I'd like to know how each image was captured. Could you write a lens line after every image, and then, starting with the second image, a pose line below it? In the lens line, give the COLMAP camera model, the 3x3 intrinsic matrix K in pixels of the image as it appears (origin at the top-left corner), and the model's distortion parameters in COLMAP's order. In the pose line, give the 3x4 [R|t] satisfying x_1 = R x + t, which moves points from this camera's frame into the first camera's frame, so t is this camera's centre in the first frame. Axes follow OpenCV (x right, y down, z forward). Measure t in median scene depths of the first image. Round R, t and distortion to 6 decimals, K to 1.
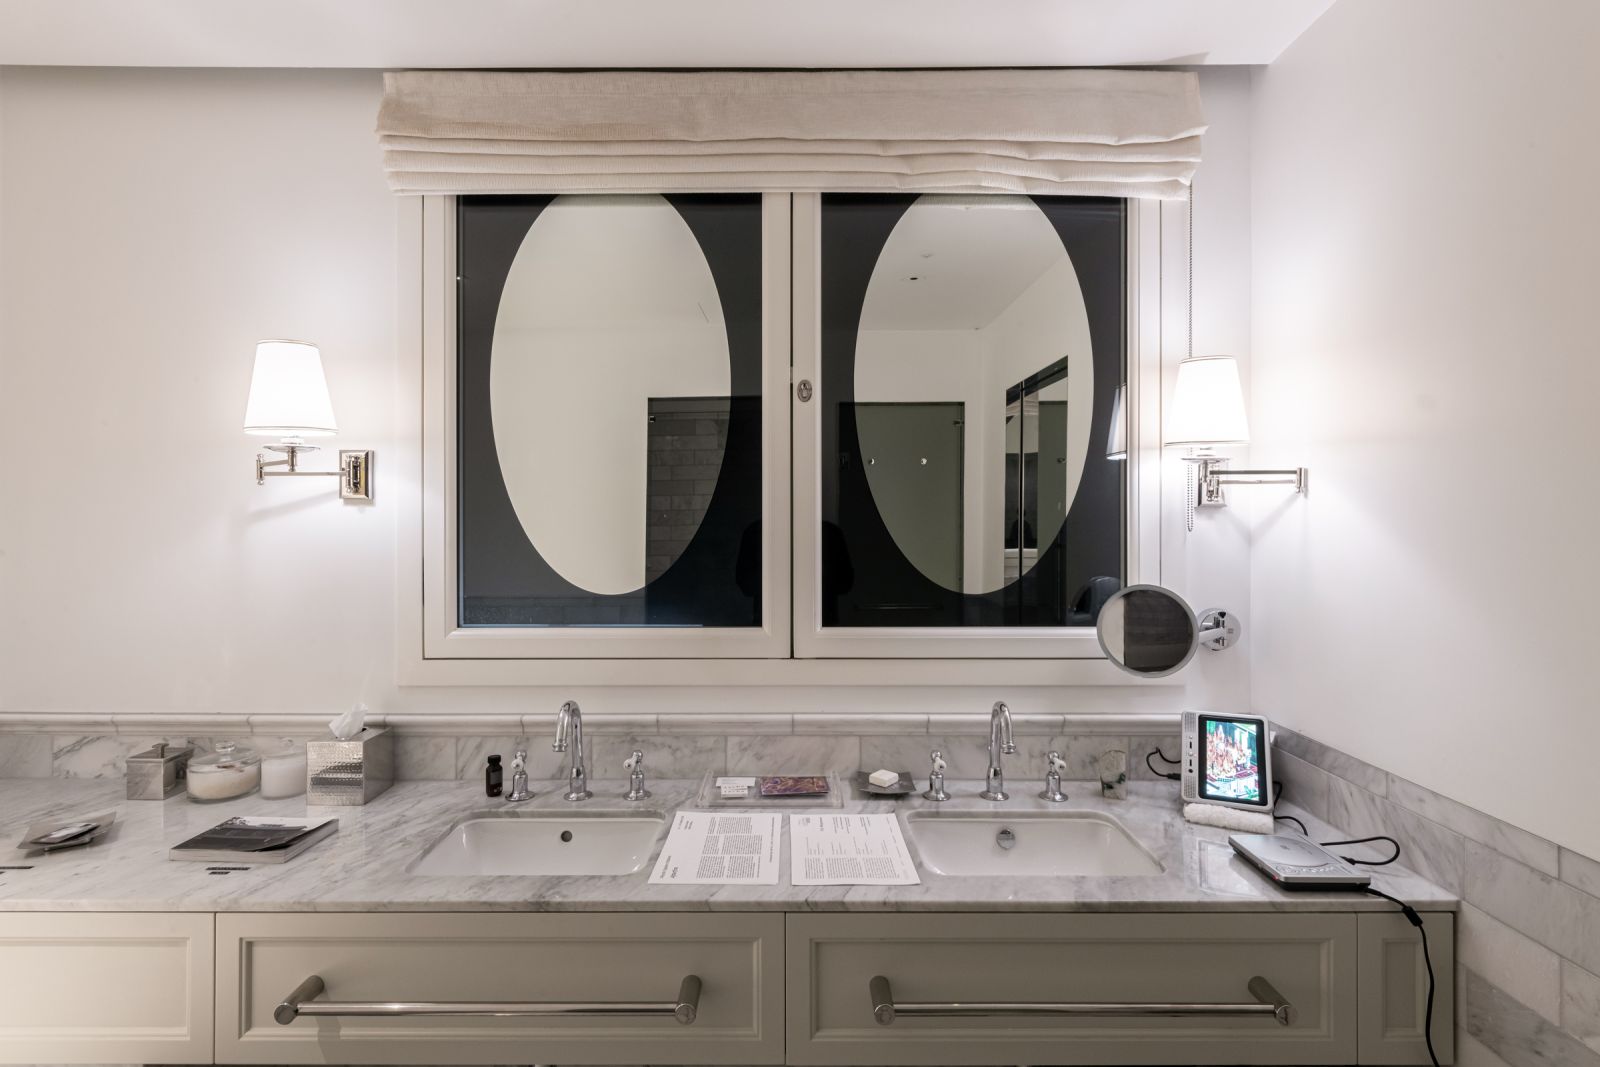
lens RADIAL K [[780.6, 0, 780.8], [0, 780.6, 514.1], [0, 0, 1]] dist [0.005749, -0.001901]
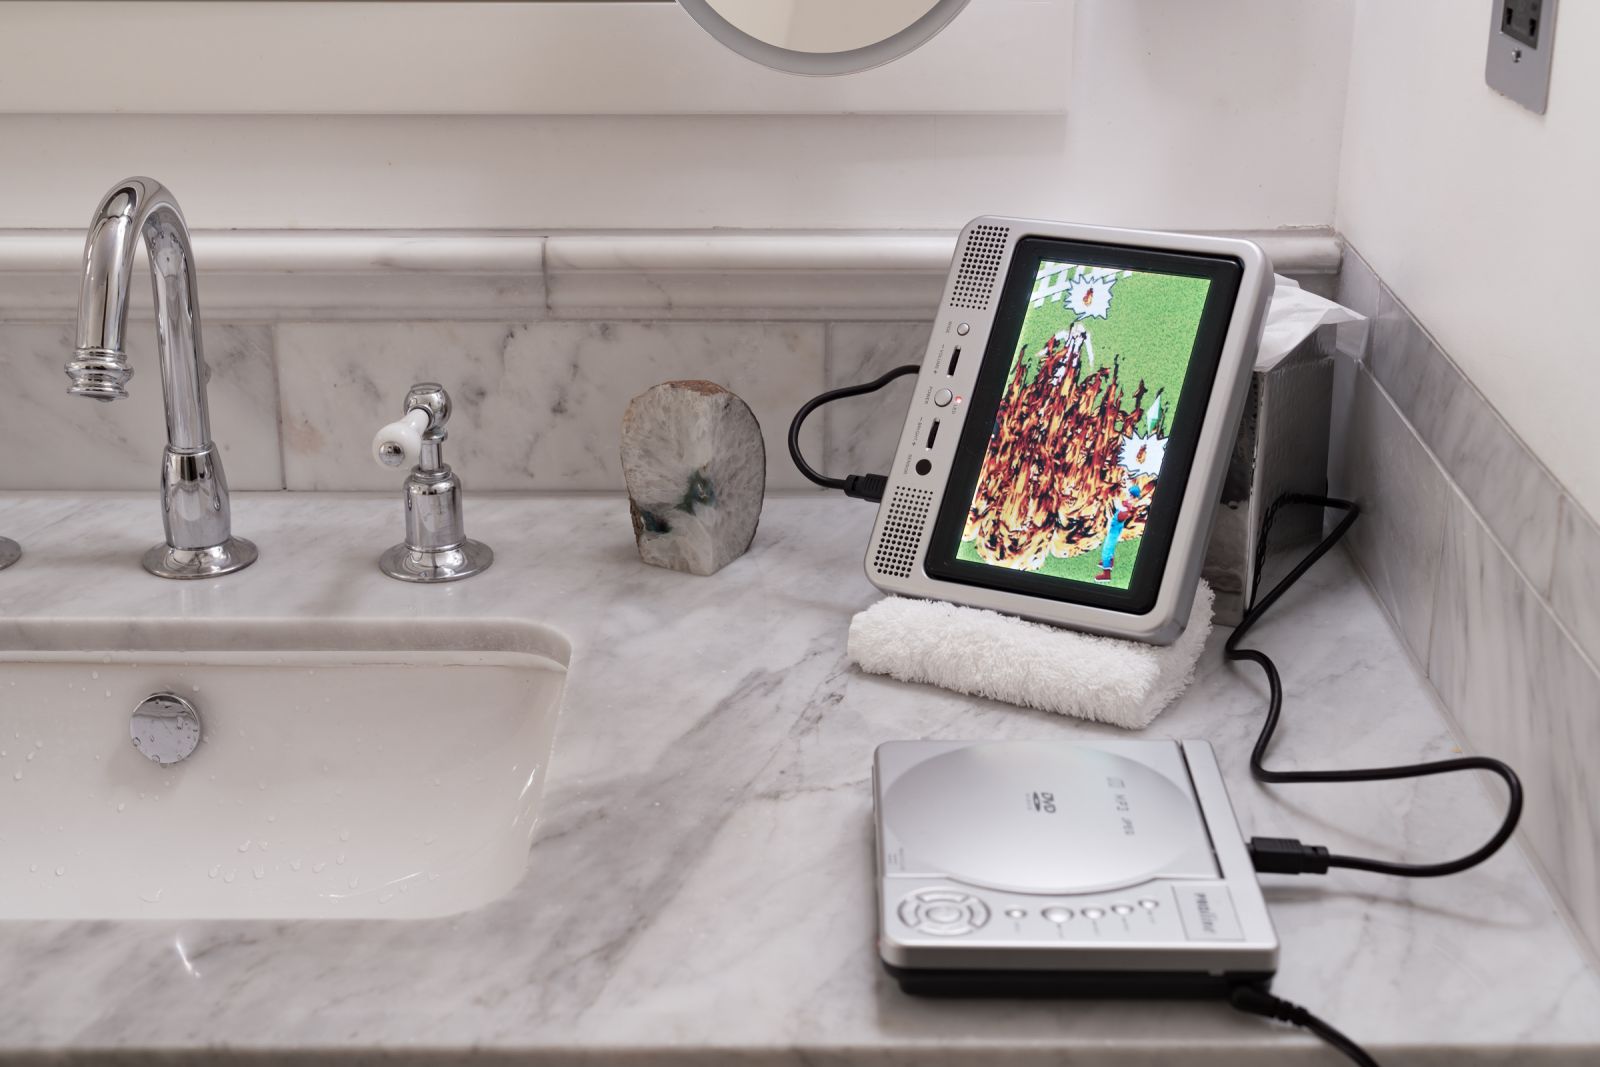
lens RADIAL K [[2270.2, 0, 800.0], [0, 2270.2, 533.5], [0, 0, 1]] dist [-0.006884, -0.036760]
pose [[0.999991, 0.001538, -0.004010, 0.464512], [0.000028, 0.931340, 0.364152, 0.093339], [0.004295, -0.364148, 0.931331, 0.338248]]
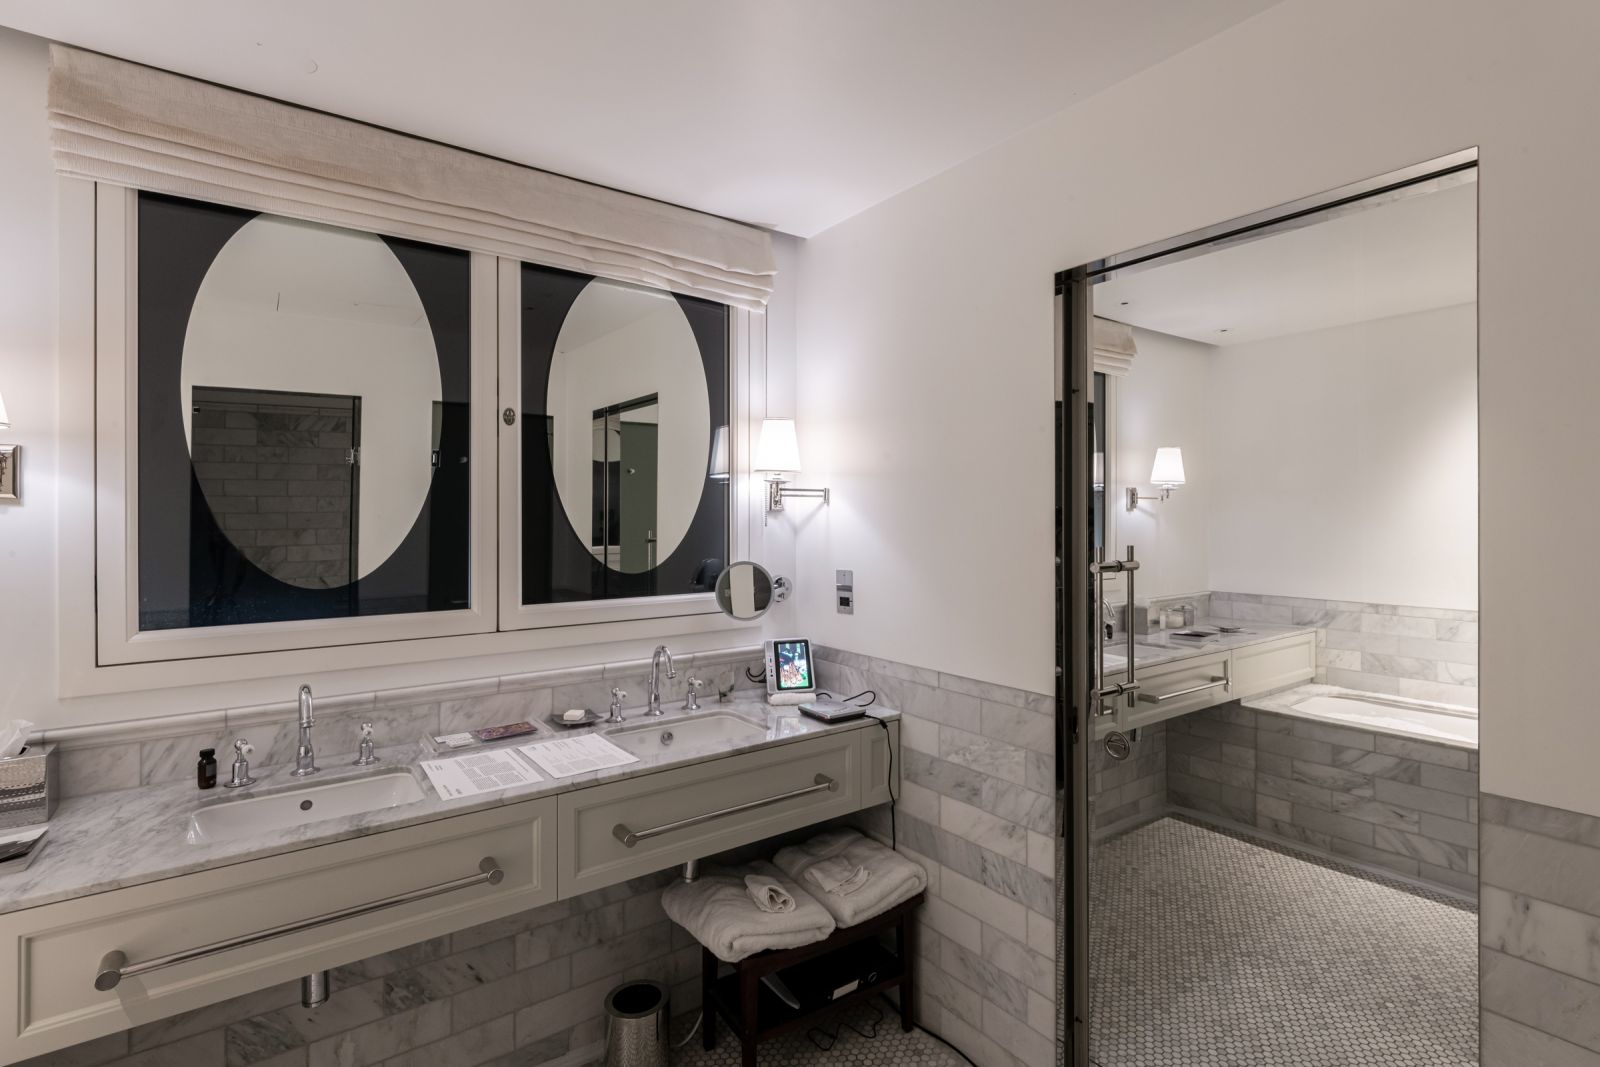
lens RADIAL K [[770.6, 0, 804.8], [0, 770.6, 526.2], [0, 0, 1]] dist [-0.001764, -0.000931]
pose [[0.800978, -0.007707, 0.598644, -0.344493], [0.001037, 0.999933, 0.011486, 0.003718], [-0.598693, -0.008580, 0.800933, -0.285410]]
